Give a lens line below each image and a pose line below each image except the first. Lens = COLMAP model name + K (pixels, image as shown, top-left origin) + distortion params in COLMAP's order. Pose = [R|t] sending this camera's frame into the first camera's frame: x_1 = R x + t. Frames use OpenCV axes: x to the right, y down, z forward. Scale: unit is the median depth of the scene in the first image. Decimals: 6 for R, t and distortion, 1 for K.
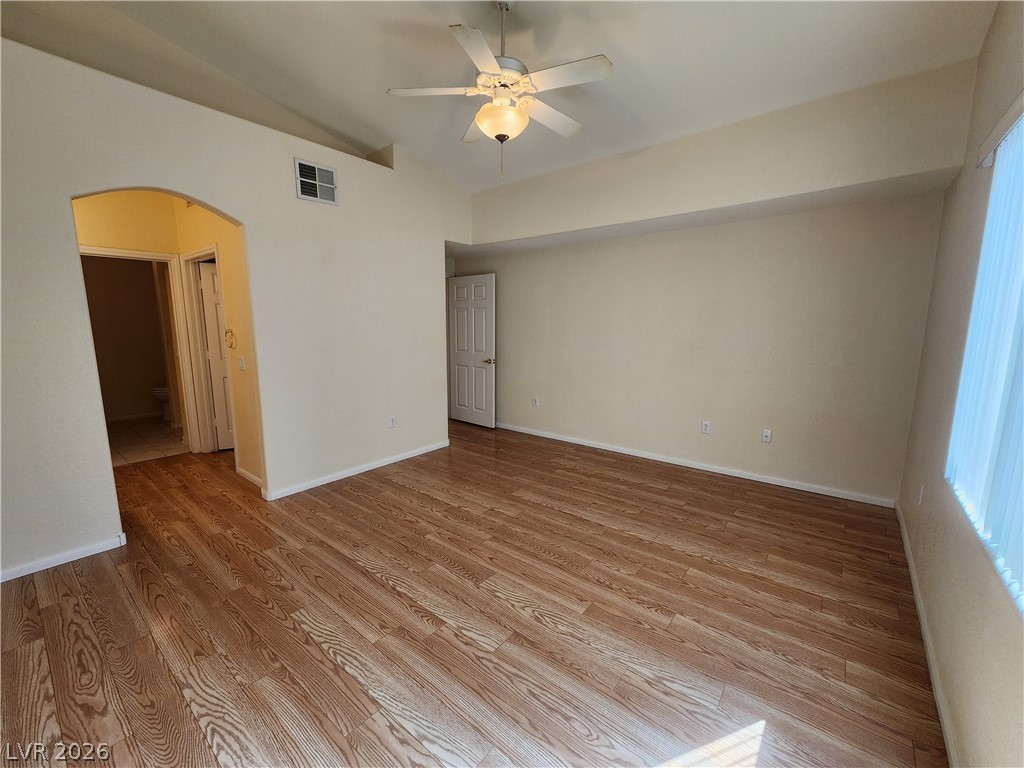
lens RADIAL K [[424.6, 0, 512.0], [0, 424.6, 378.6], [0, 0, 1]] dist [0.004874, -0.001878]
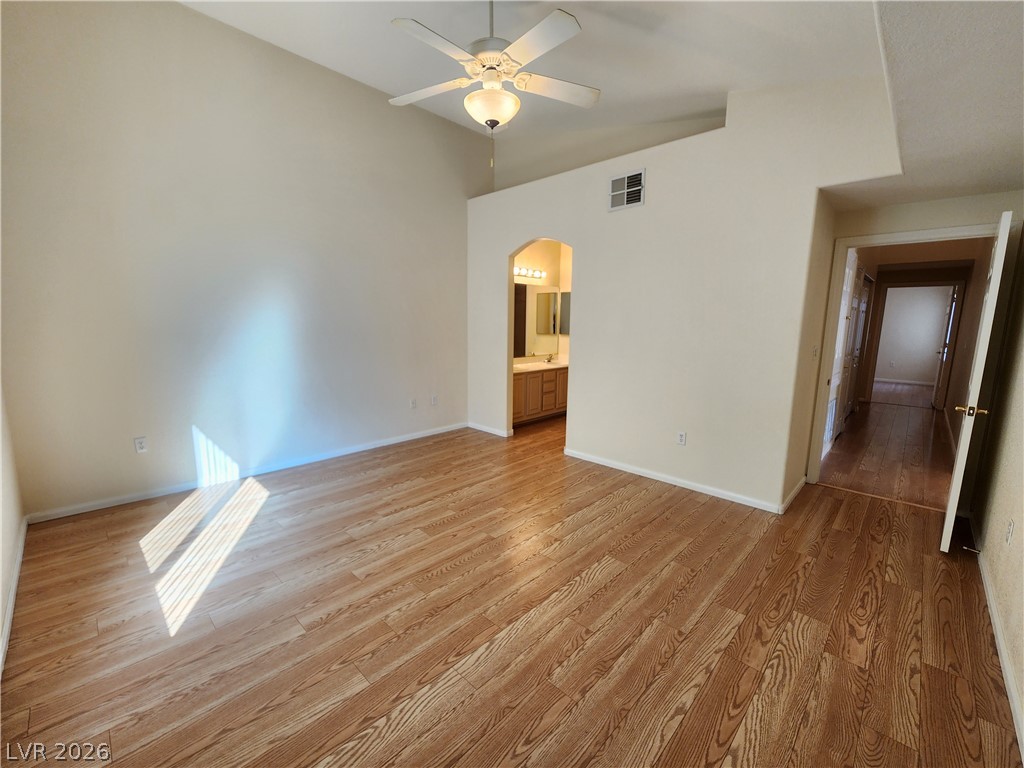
lens RADIAL K [[424.6, 0, 504.9], [0, 424.6, 391.8], [0, 0, 1]] dist [0.004874, -0.001878]
pose [[-0.102668, 0.164174, -0.981074, 0.935682], [-0.145528, 0.973194, 0.178085, -0.146651], [0.984013, 0.161058, -0.076024, 1.135546]]
